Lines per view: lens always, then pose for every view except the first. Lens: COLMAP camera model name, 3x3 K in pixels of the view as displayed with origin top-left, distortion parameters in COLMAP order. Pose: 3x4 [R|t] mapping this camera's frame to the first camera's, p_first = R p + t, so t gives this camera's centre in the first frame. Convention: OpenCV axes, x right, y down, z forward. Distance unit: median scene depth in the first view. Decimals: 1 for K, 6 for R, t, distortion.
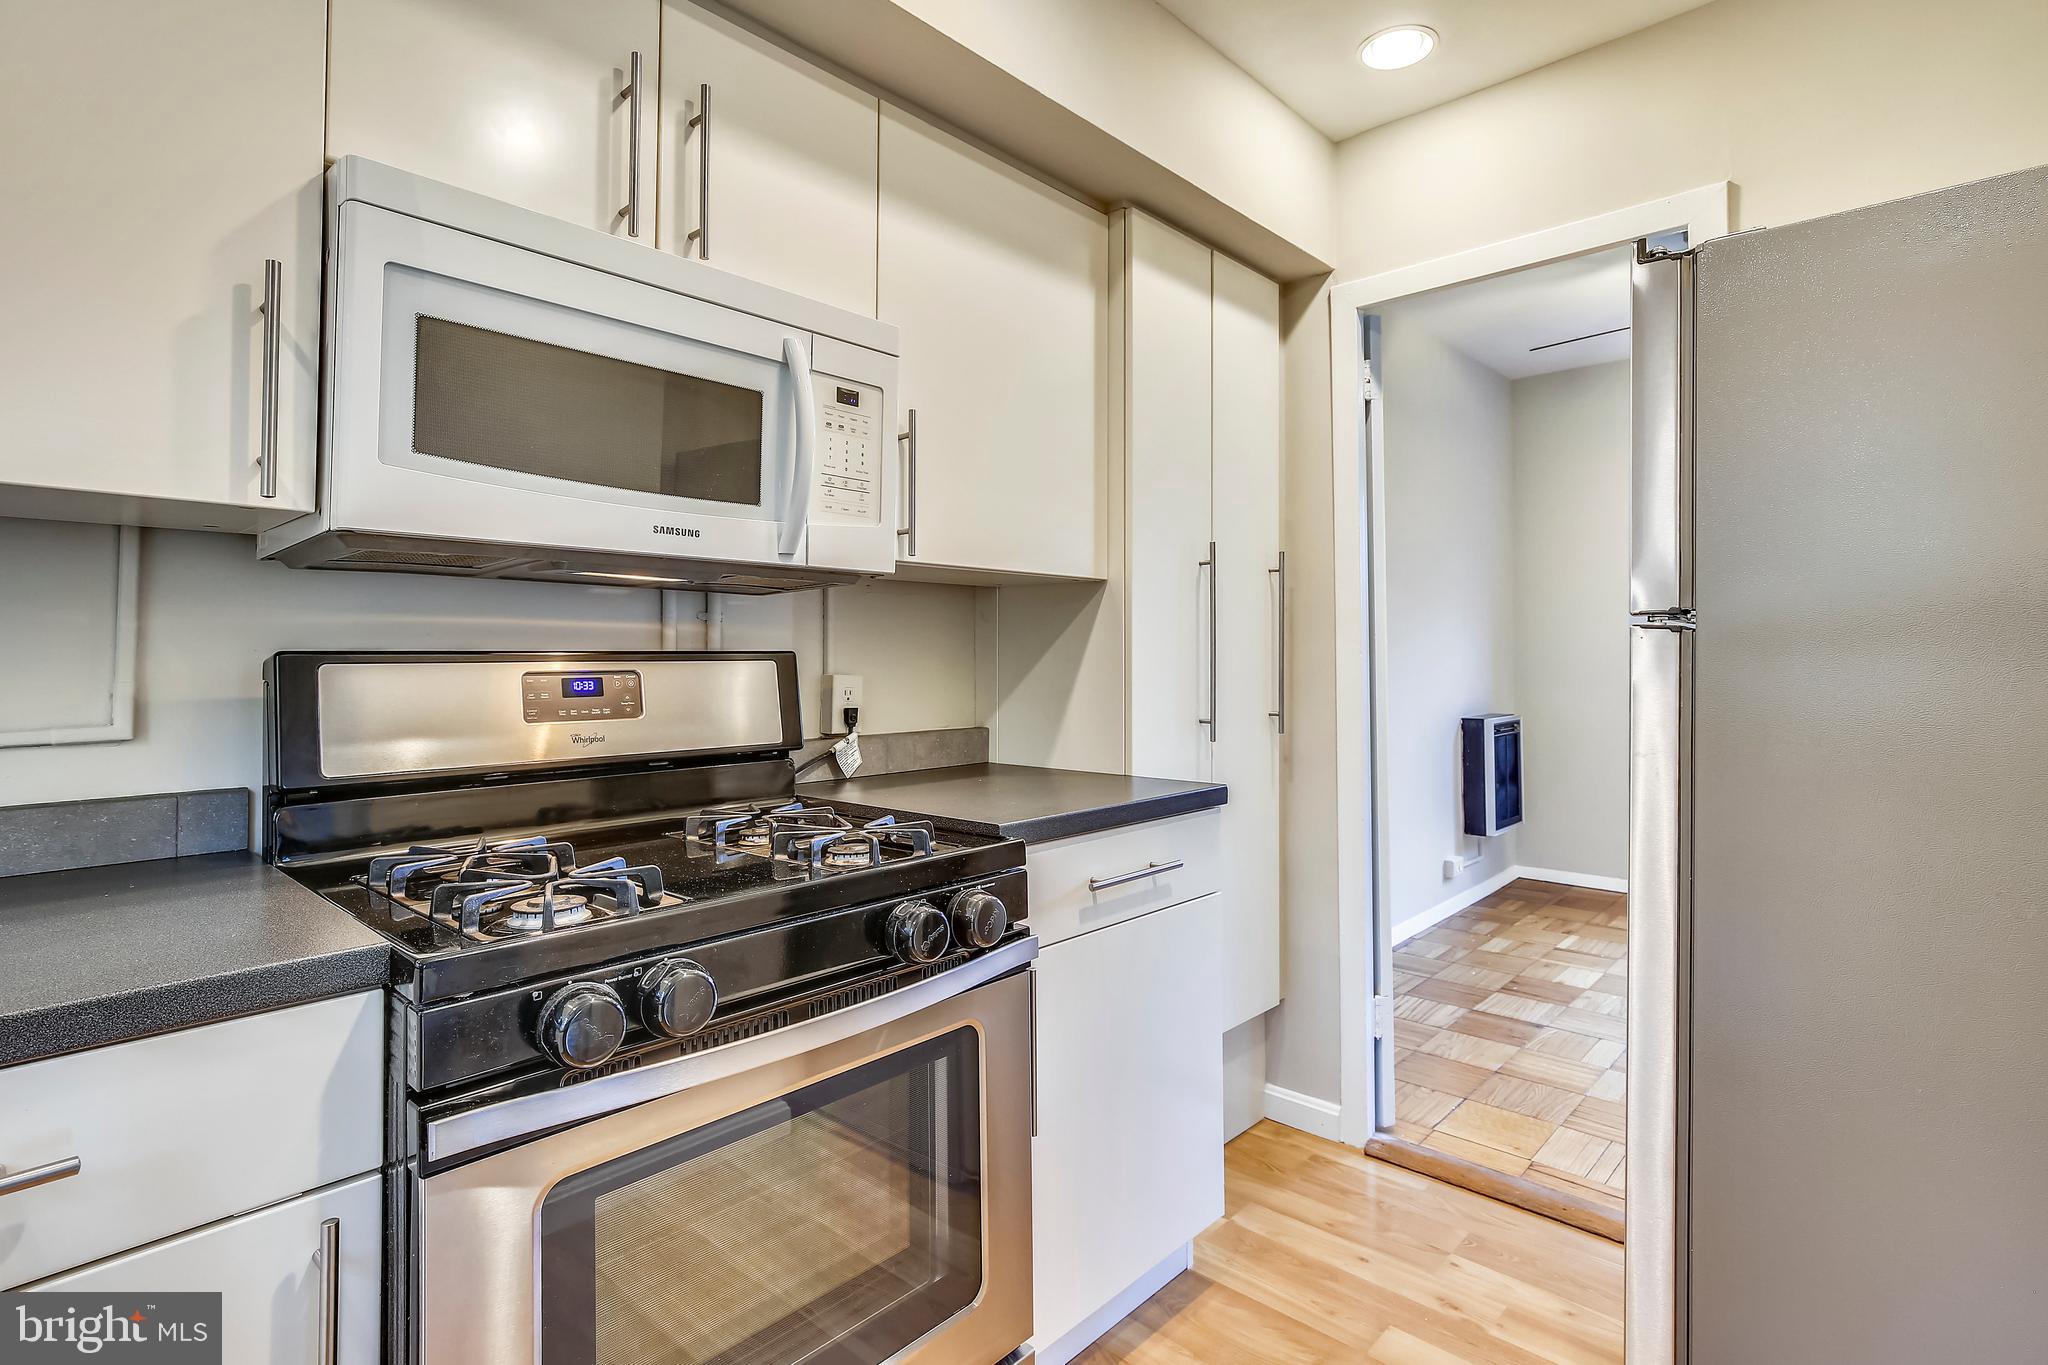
lens RADIAL K [[1007.3, 0, 1029.6], [0, 1007.3, 639.8], [0, 0, 1]] dist [-0.002086, -0.000114]
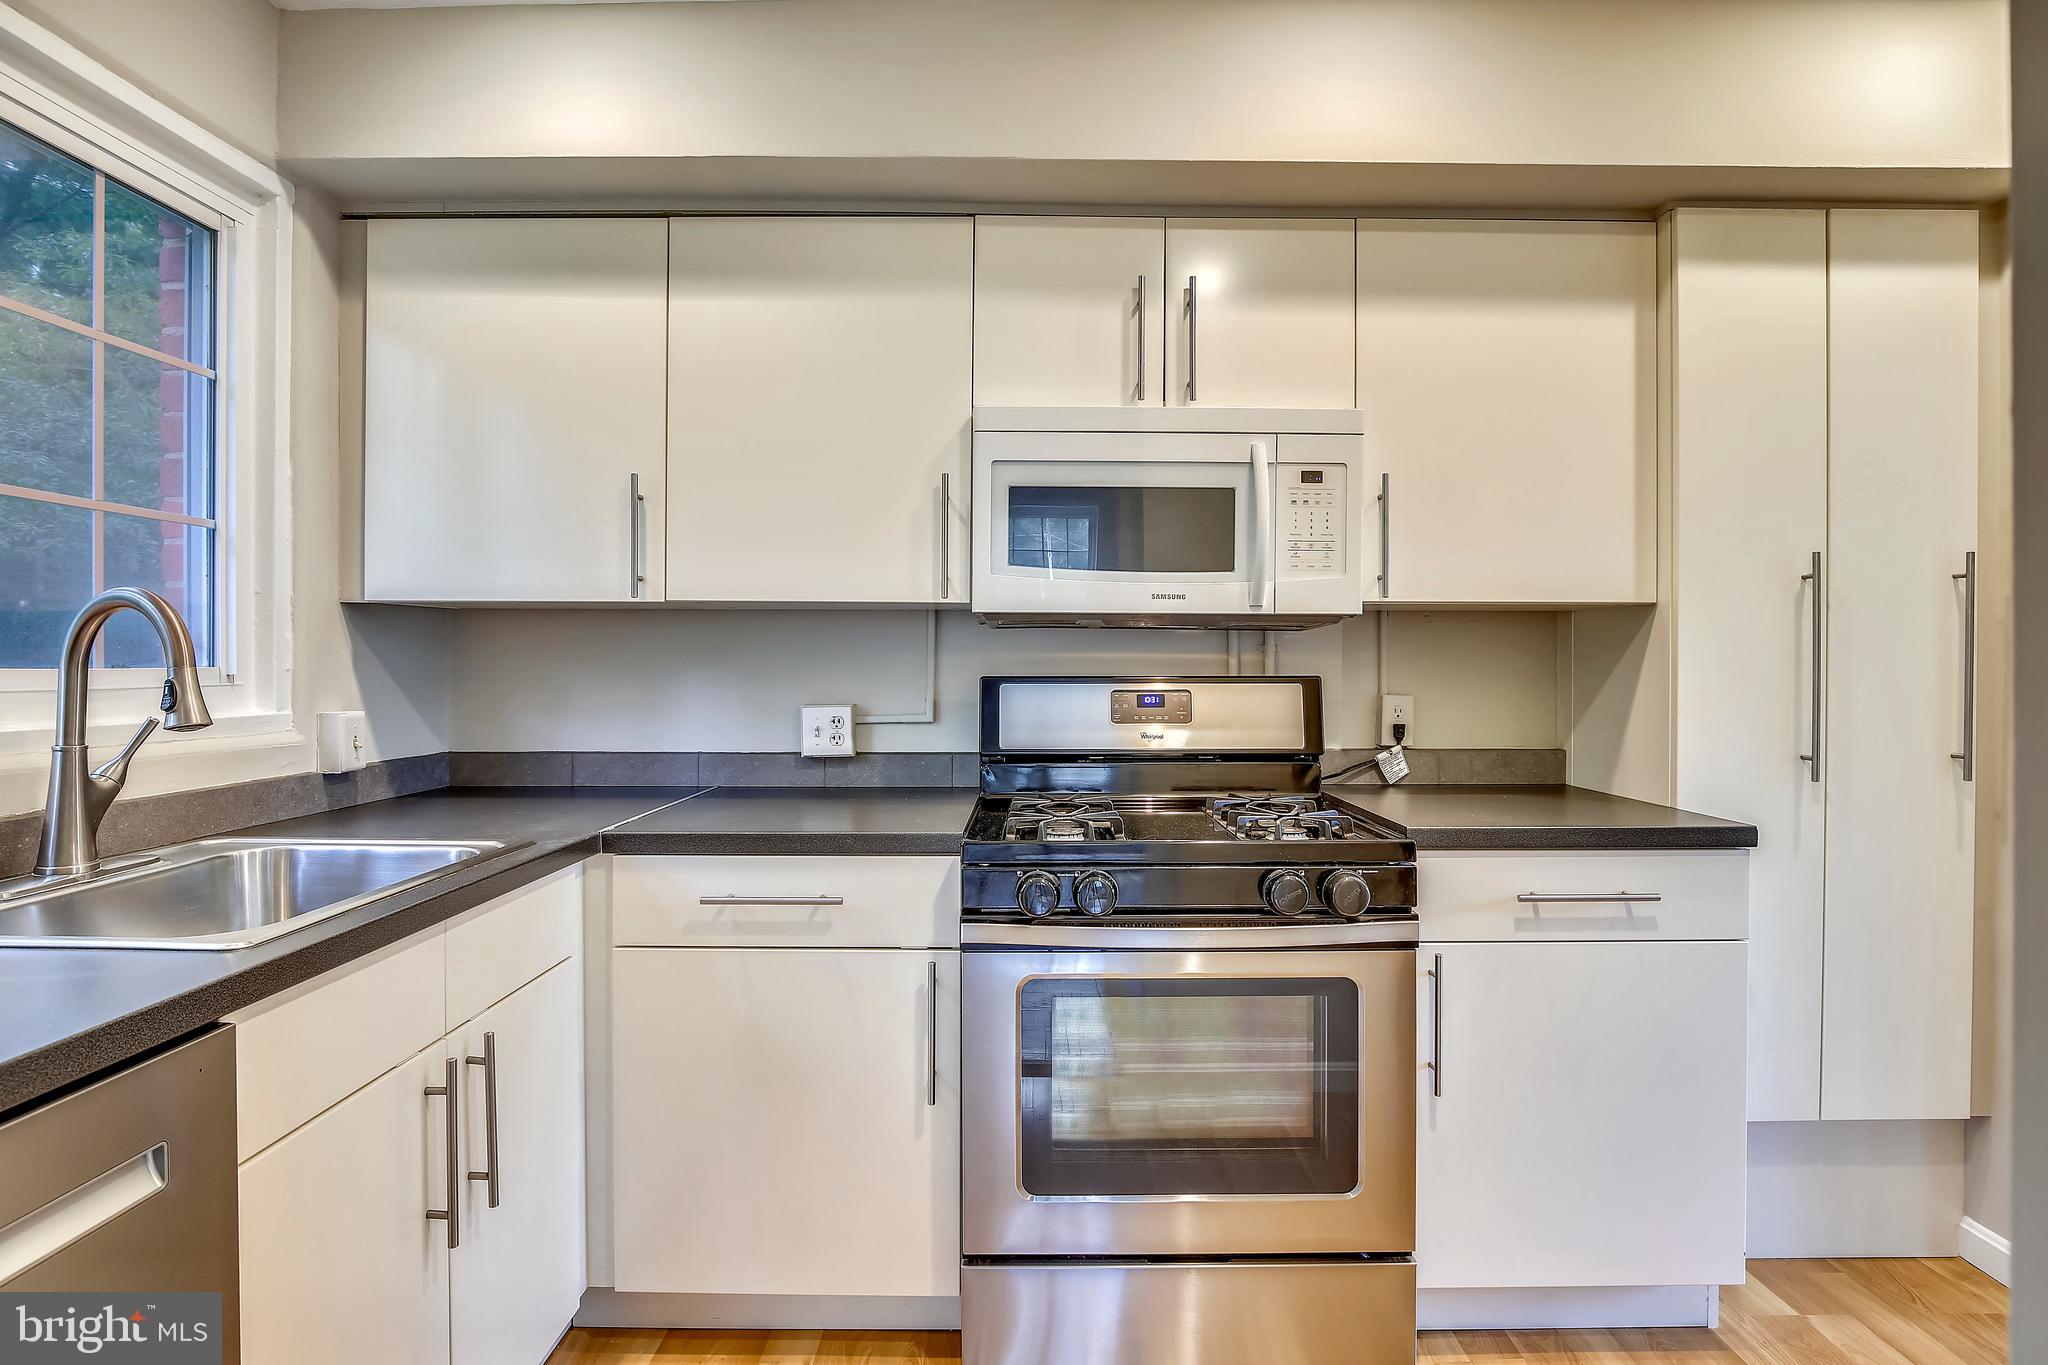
lens RADIAL K [[1014.0, 0, 1019.8], [0, 1014.0, 664.6], [0, 0, 1]] dist [-0.037842, 0.009918]
pose [[0.668394, 0.002453, -0.743803, 0.494986], [0.010641, 0.999861, 0.012860, -0.025129], [0.743731, -0.016511, 0.668275, -0.116637]]
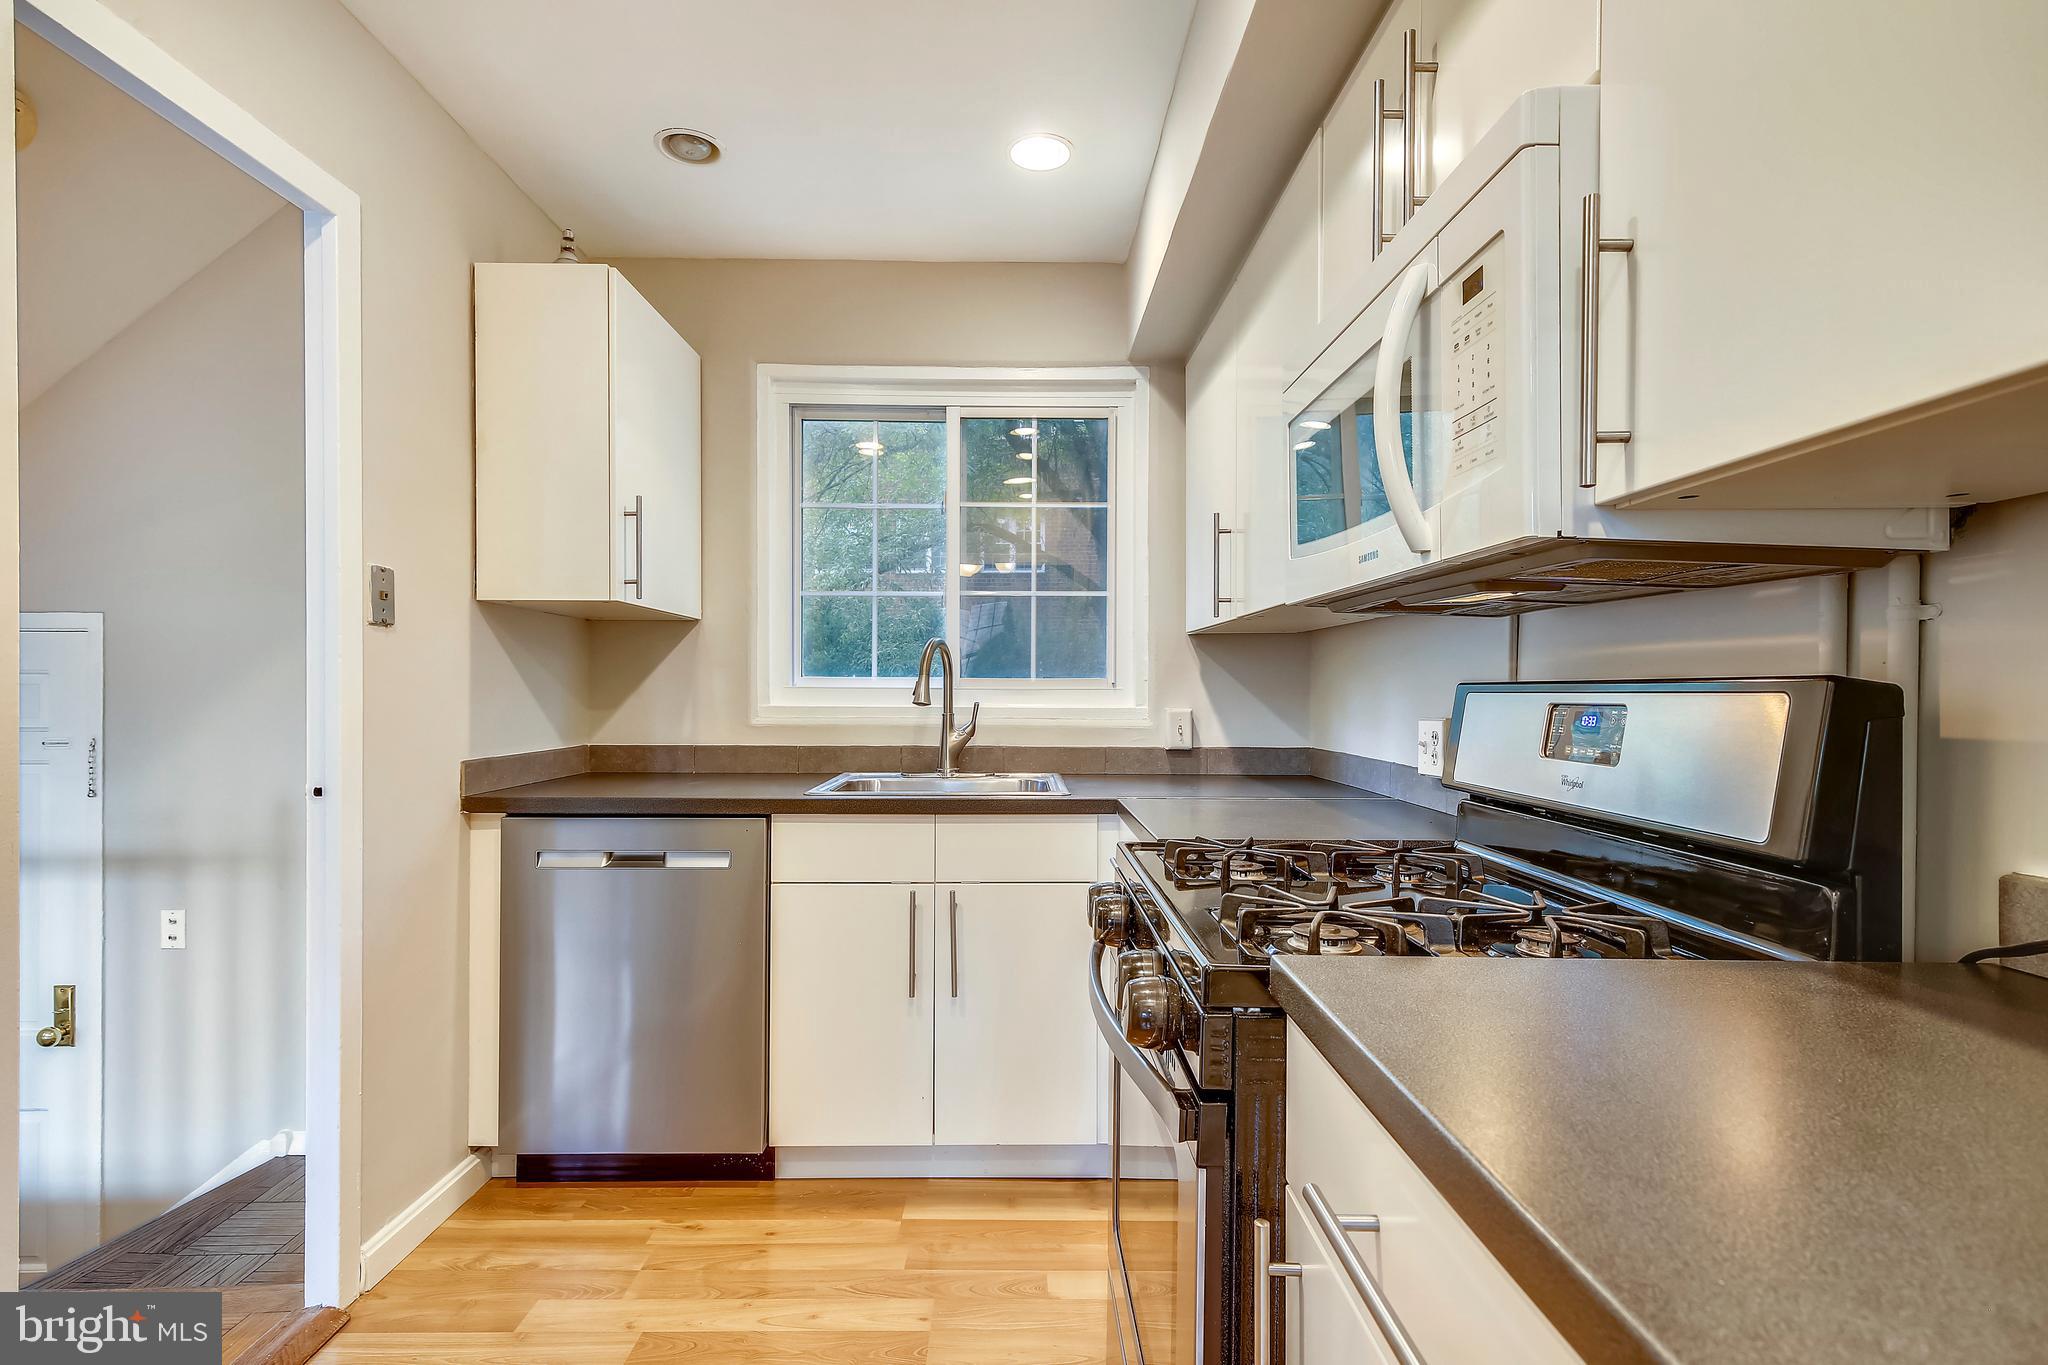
lens RADIAL K [[972.4, 0, 1025.6], [0, 972.4, 691.4], [0, 0, 1]] dist [0.000847, 0.008413]
pose [[-0.716880, -0.001062, -0.697196, 0.448704], [0.006287, 0.999948, -0.007988, 0.022038], [0.697169, -0.010110, -0.716836, 1.174892]]
